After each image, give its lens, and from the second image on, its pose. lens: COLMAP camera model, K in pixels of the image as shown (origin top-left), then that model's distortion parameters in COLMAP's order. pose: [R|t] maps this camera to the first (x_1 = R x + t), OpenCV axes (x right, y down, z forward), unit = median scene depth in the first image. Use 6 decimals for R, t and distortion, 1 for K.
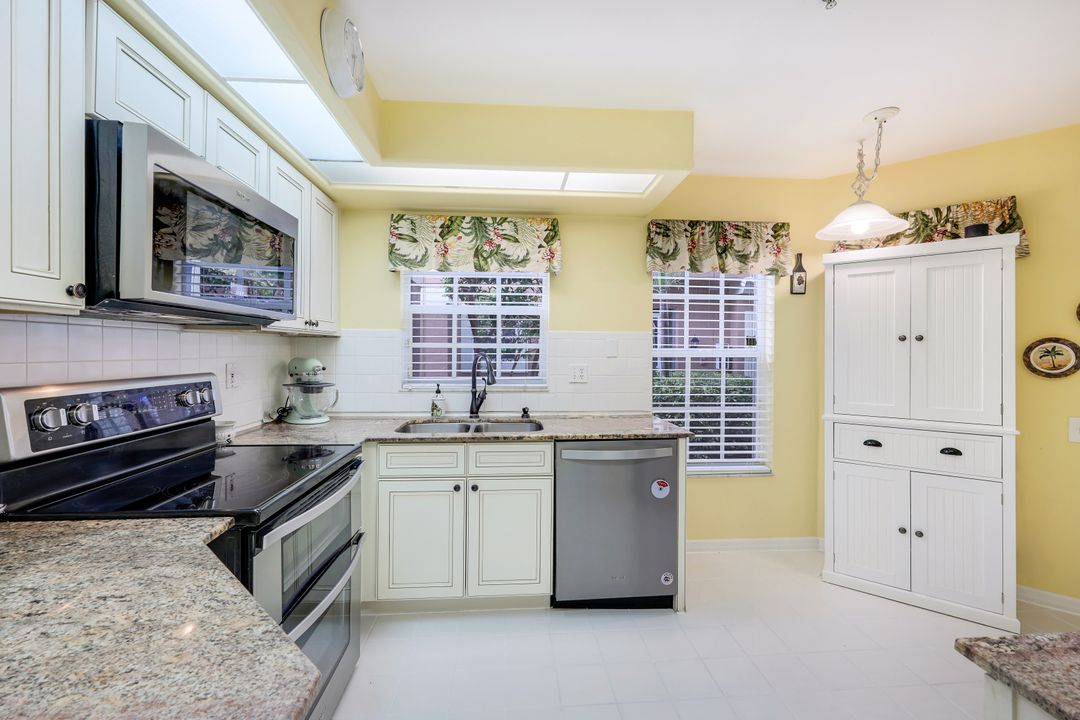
lens RADIAL K [[446.5, 0, 536.4], [0, 446.5, 352.6], [0, 0, 1]] dist [-0.000268, 0.000189]
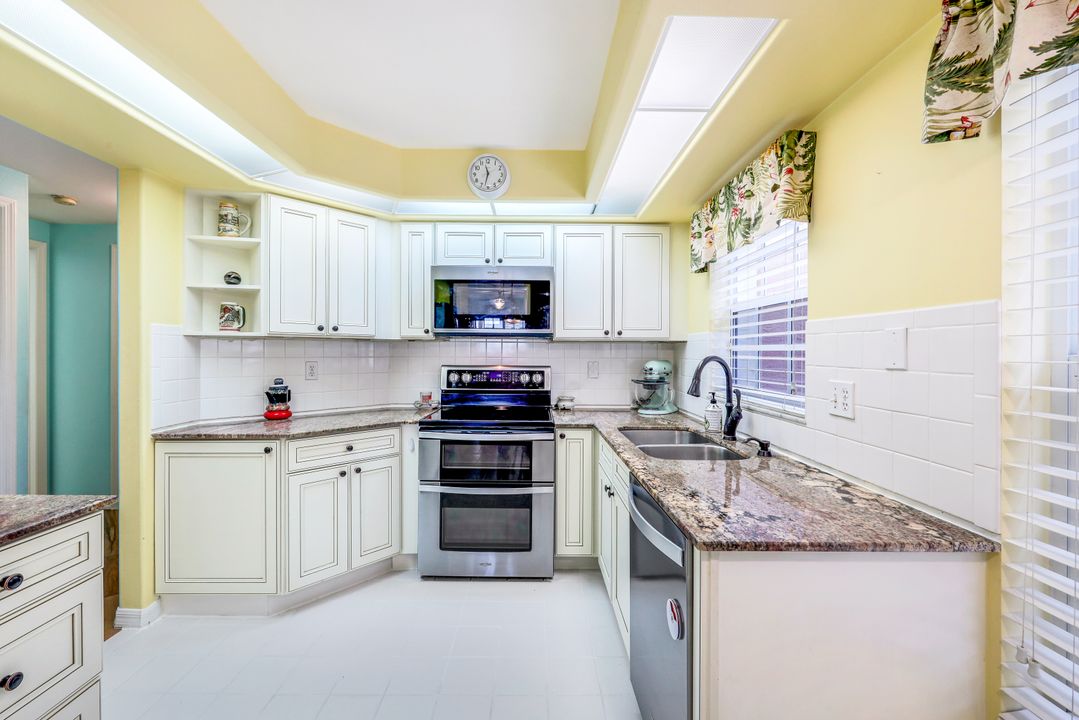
lens RADIAL K [[439.1, 0, 537.8], [0, 439.1, 353.1], [0, 0, 1]] dist [0.000840, 0.000236]
pose [[-0.054109, -0.001602, -0.998534, 0.650386], [-0.013018, 0.999915, -0.000899, -0.000772], [0.998450, 0.012950, -0.054125, 0.708190]]
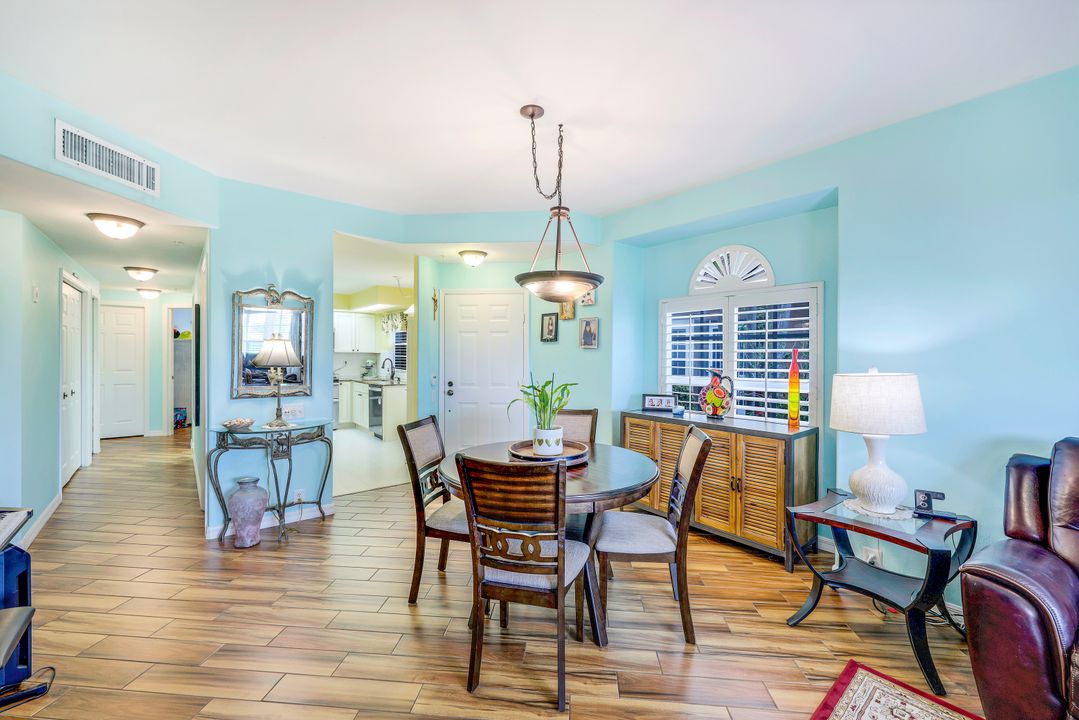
lens RADIAL K [[439.1, 0, 537.8], [0, 439.1, 353.1], [0, 0, 1]] dist [0.000840, 0.000236]
pose [[0.583669, -0.000925, -0.811991, 2.860025], [-0.006678, 0.999960, -0.005940, -0.023453], [0.811964, 0.008890, 0.583640, 0.066840]]
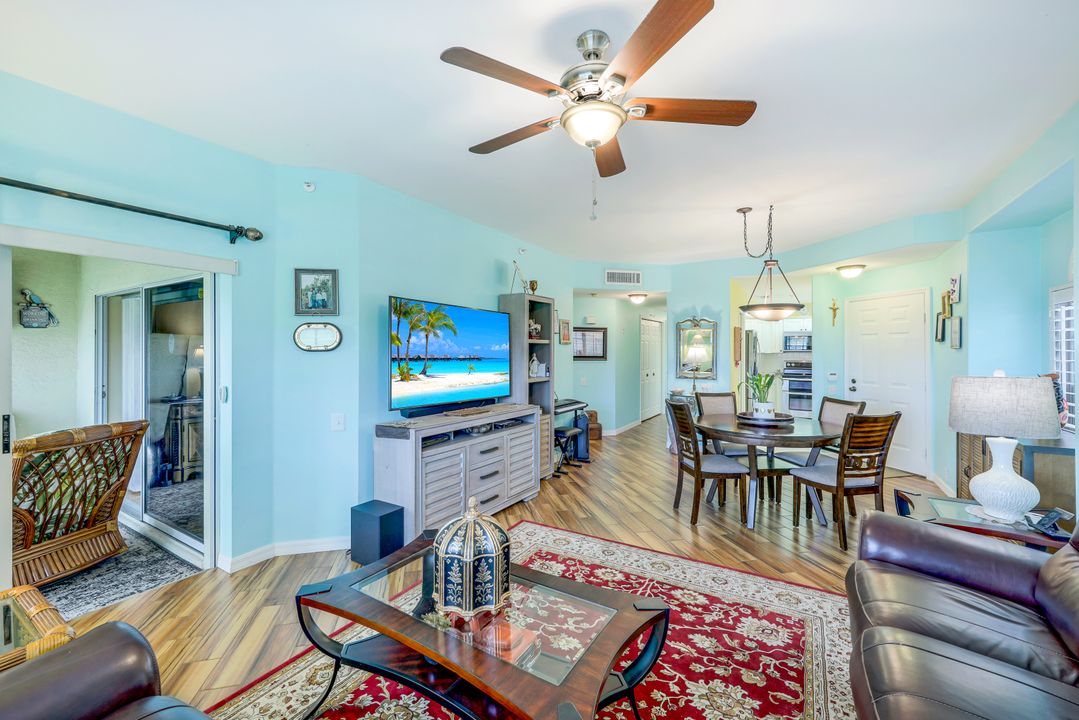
lens RADIAL K [[439.1, 0, 537.8], [0, 439.1, 353.1], [0, 0, 1]] dist [0.000840, 0.000236]
pose [[-0.579987, -0.000459, -0.814625, 3.727132], [-0.003939, 0.999990, 0.002241, -0.034750], [0.814616, 0.004509, -0.579983, 0.856339]]
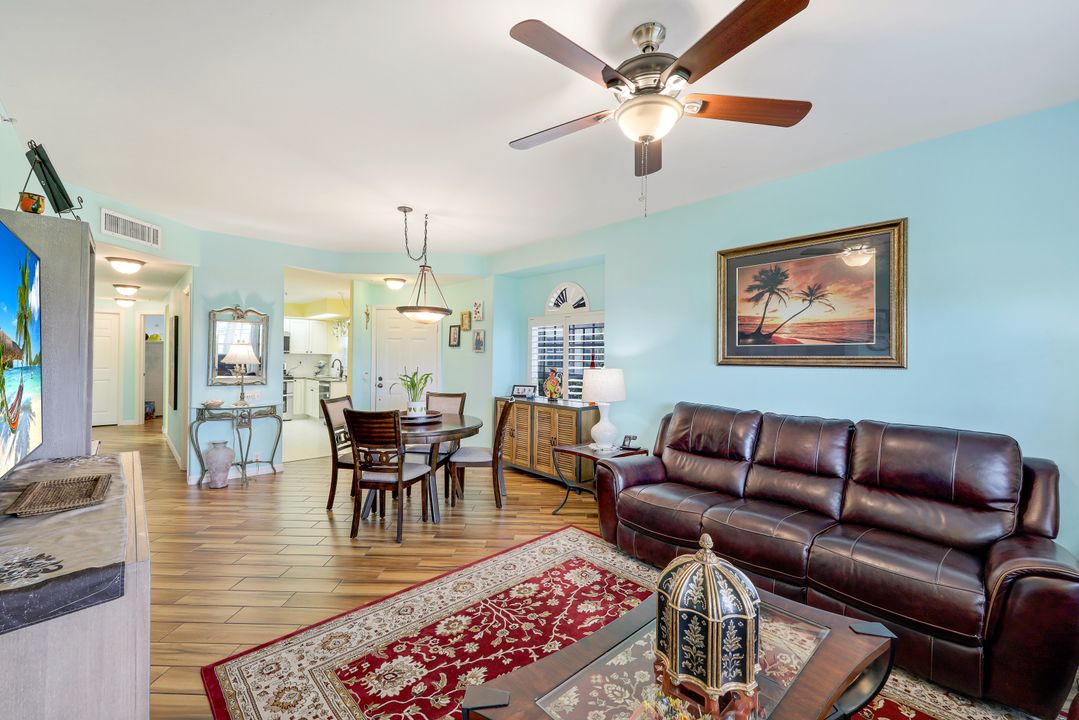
lens RADIAL K [[439.1, 0, 537.8], [0, 439.1, 353.1], [0, 0, 1]] dist [0.000840, 0.000236]
pose [[0.637511, -0.001863, -0.770439, 3.538426], [-0.012367, 0.999843, -0.012651, -0.022051], [0.770342, 0.017593, 0.637388, -0.014536]]
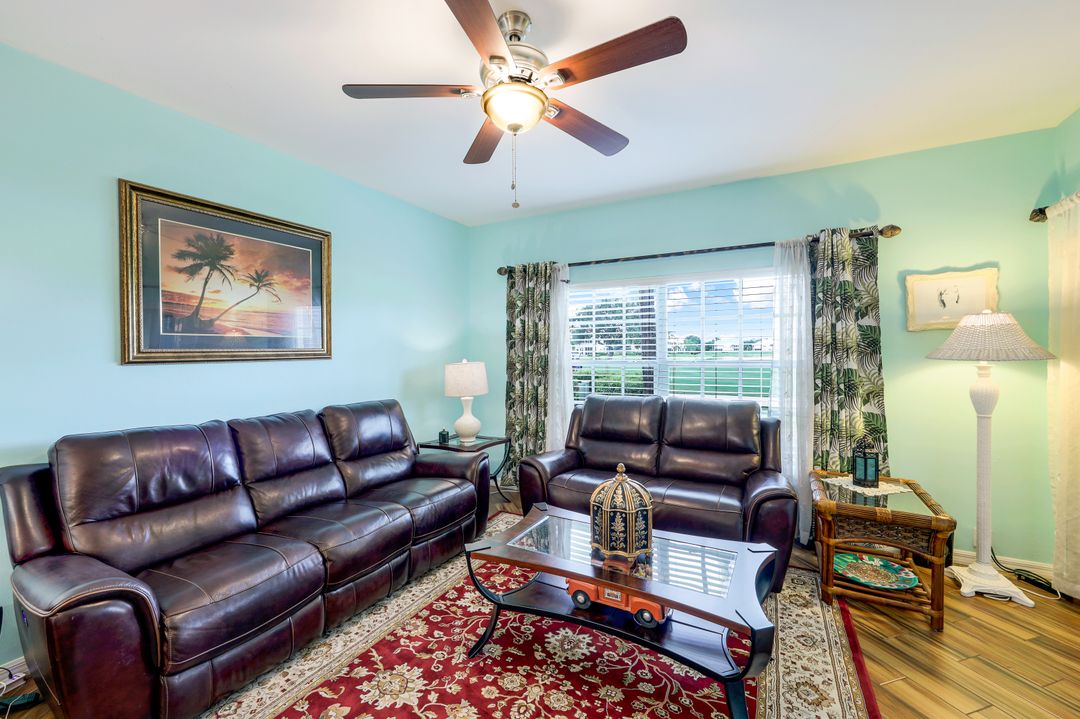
lens RADIAL K [[446.5, 0, 536.4], [0, 446.5, 352.1], [0, 0, 1]] dist [-0.000268, 0.000189]
pose [[0.535814, -0.008431, 0.844294, 2.580921], [0.011662, 0.999929, 0.002584, -0.024988], [-0.844255, 0.008462, 0.535874, 0.151063]]
